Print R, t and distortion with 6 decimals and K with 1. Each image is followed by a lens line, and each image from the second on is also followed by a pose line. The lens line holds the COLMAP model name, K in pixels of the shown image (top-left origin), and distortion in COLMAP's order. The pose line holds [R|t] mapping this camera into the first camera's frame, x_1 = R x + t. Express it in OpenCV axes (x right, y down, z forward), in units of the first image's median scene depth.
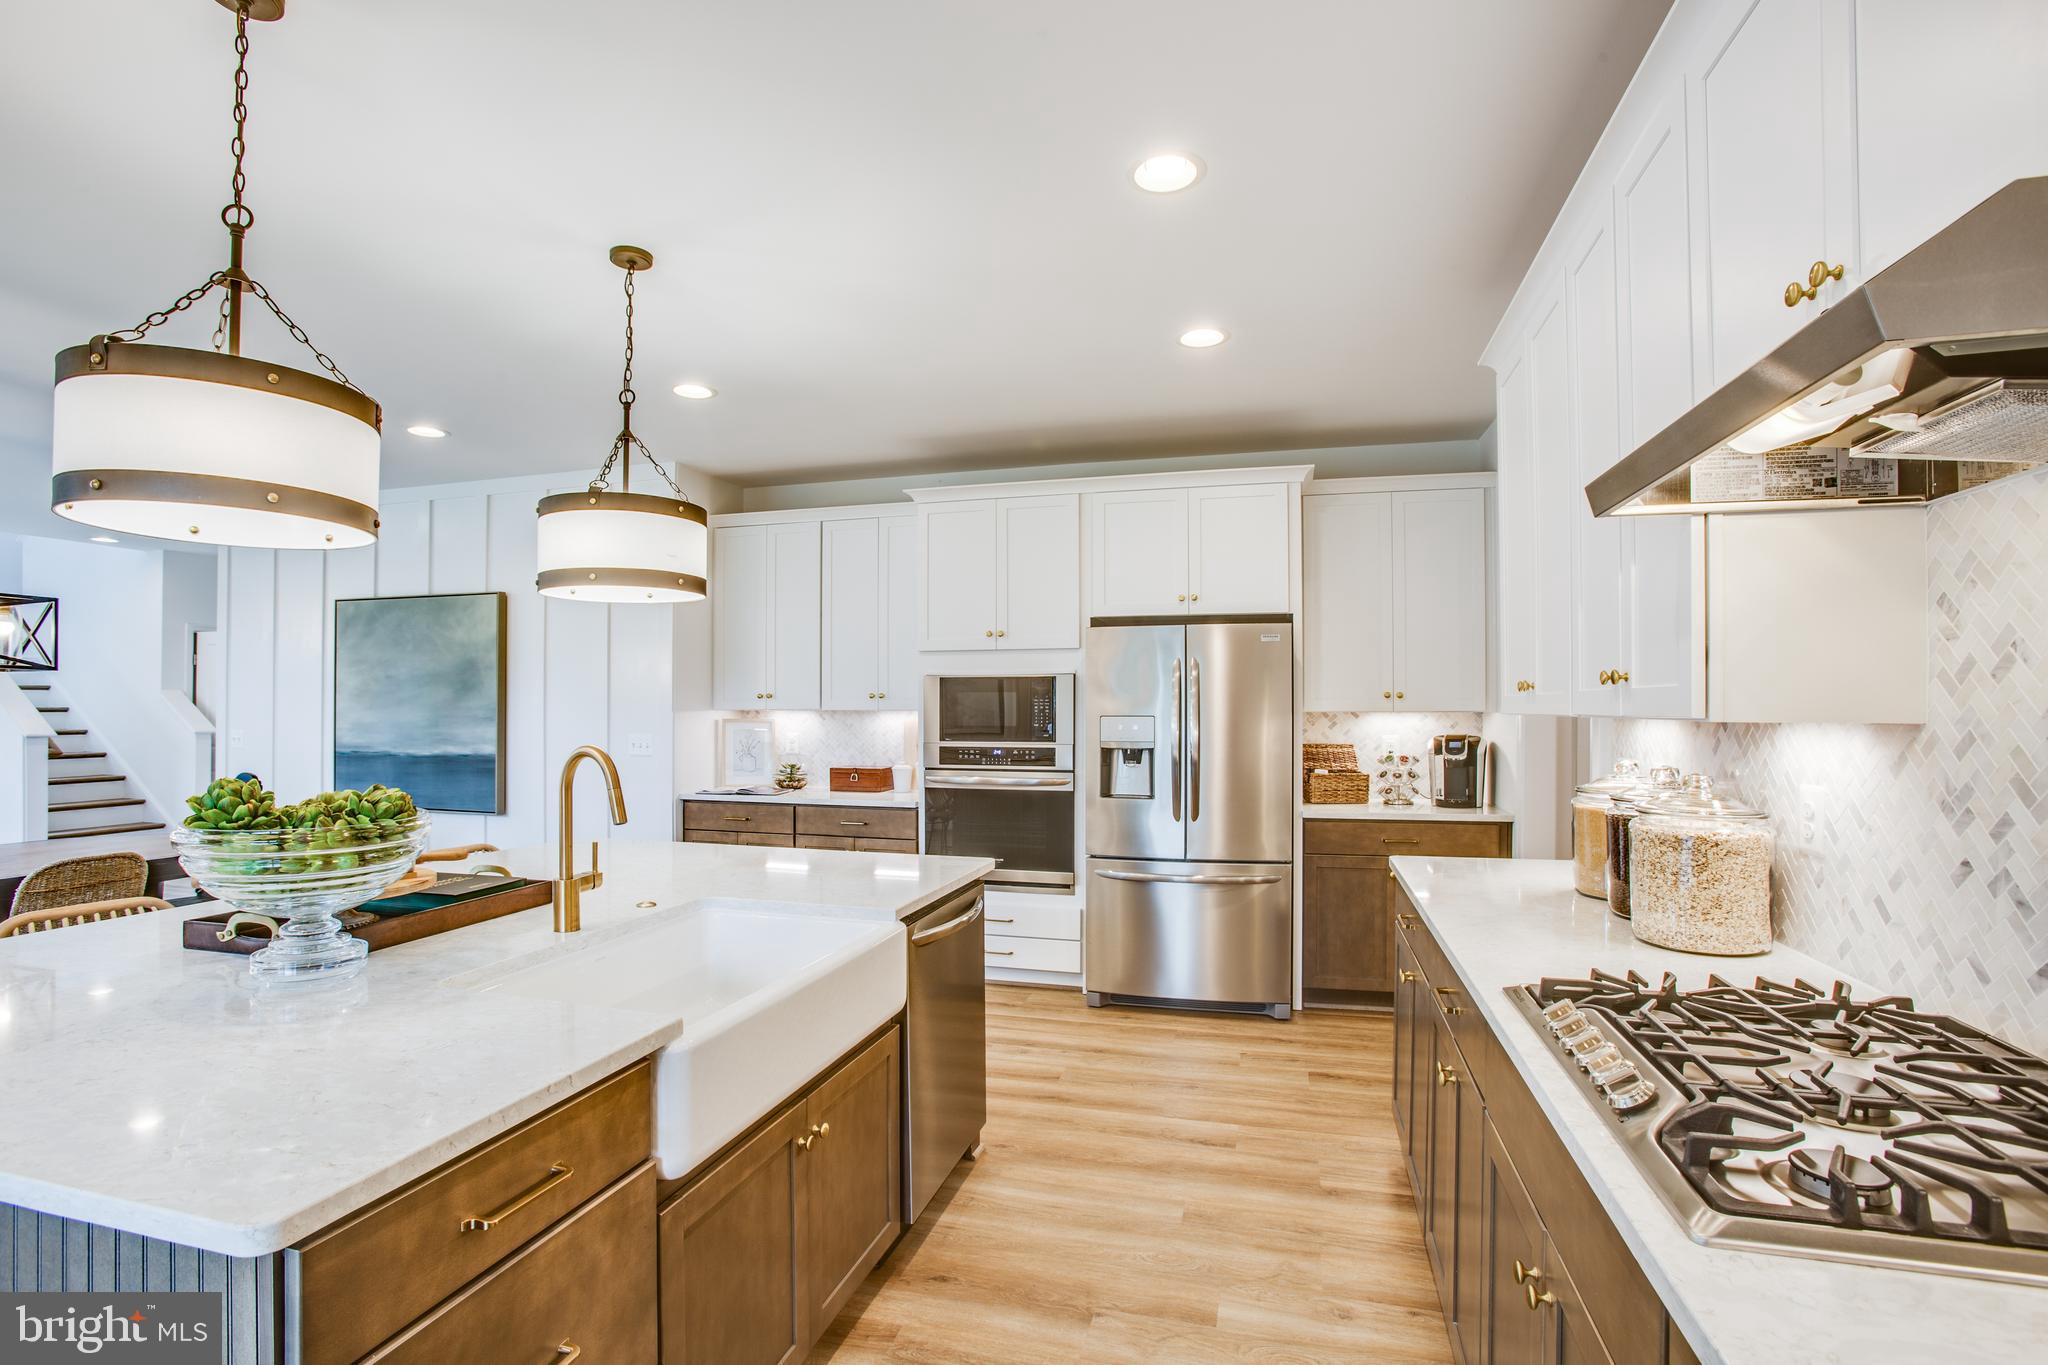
lens RADIAL K [[946.9, 0, 1040.3], [0, 946.9, 706.0], [0, 0, 1]] dist [-0.042445, 0.000197]
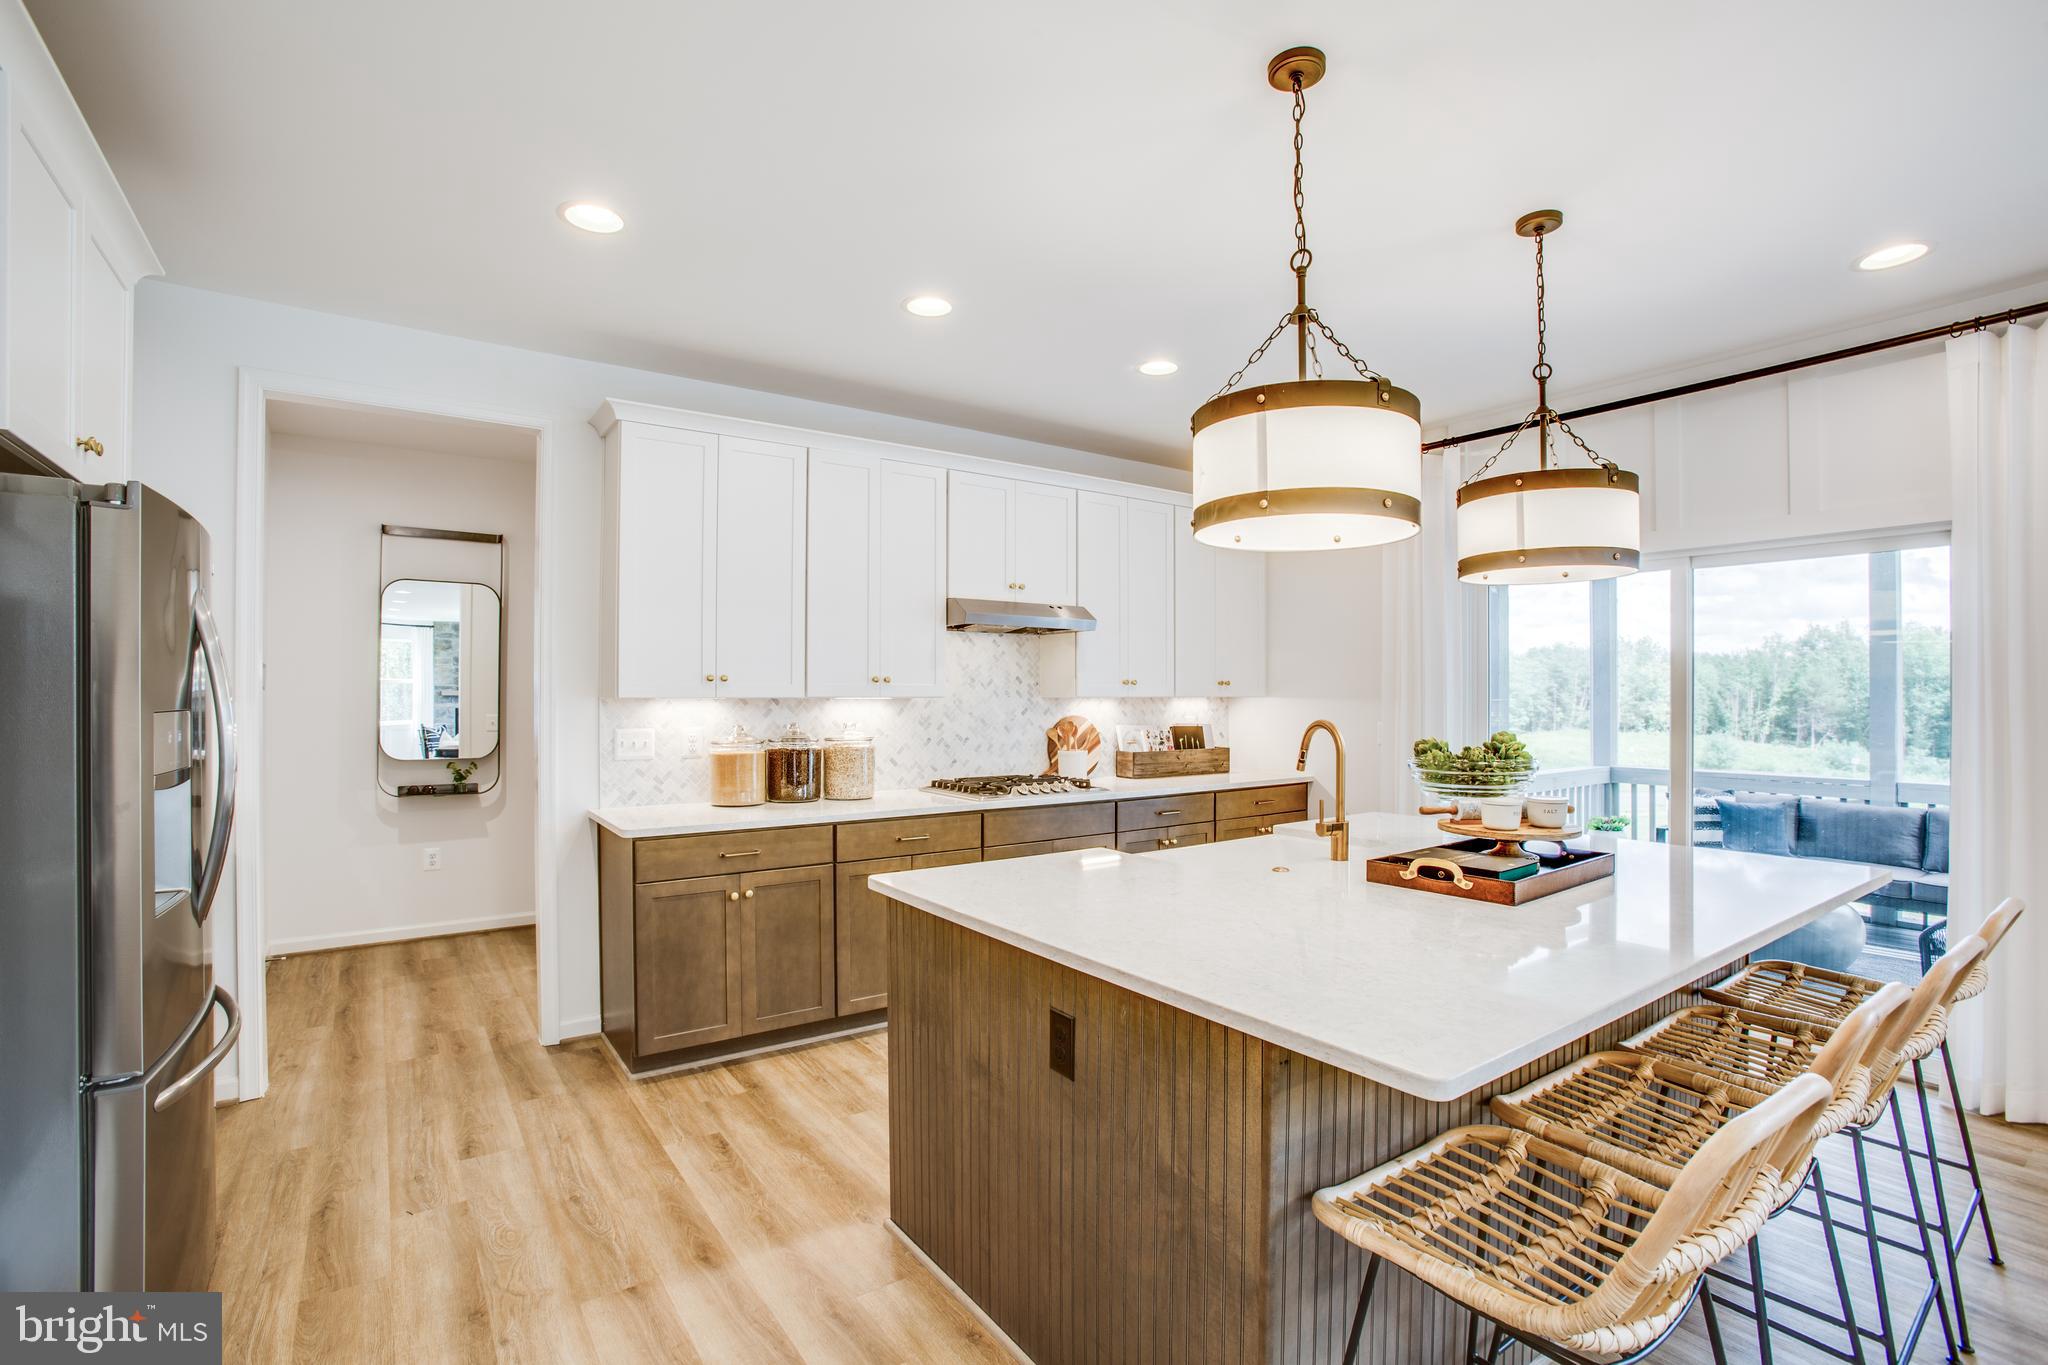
lens RADIAL K [[930.1, 0, 999.0], [0, 930.1, 680.7], [0, 0, 1]] dist [-0.056067, -0.000003]
pose [[-0.749549, 0.012694, 0.661828, -0.490822], [0.002503, 0.999863, -0.016343, 0.004168], [-0.661945, -0.010593, -0.749478, 1.131709]]
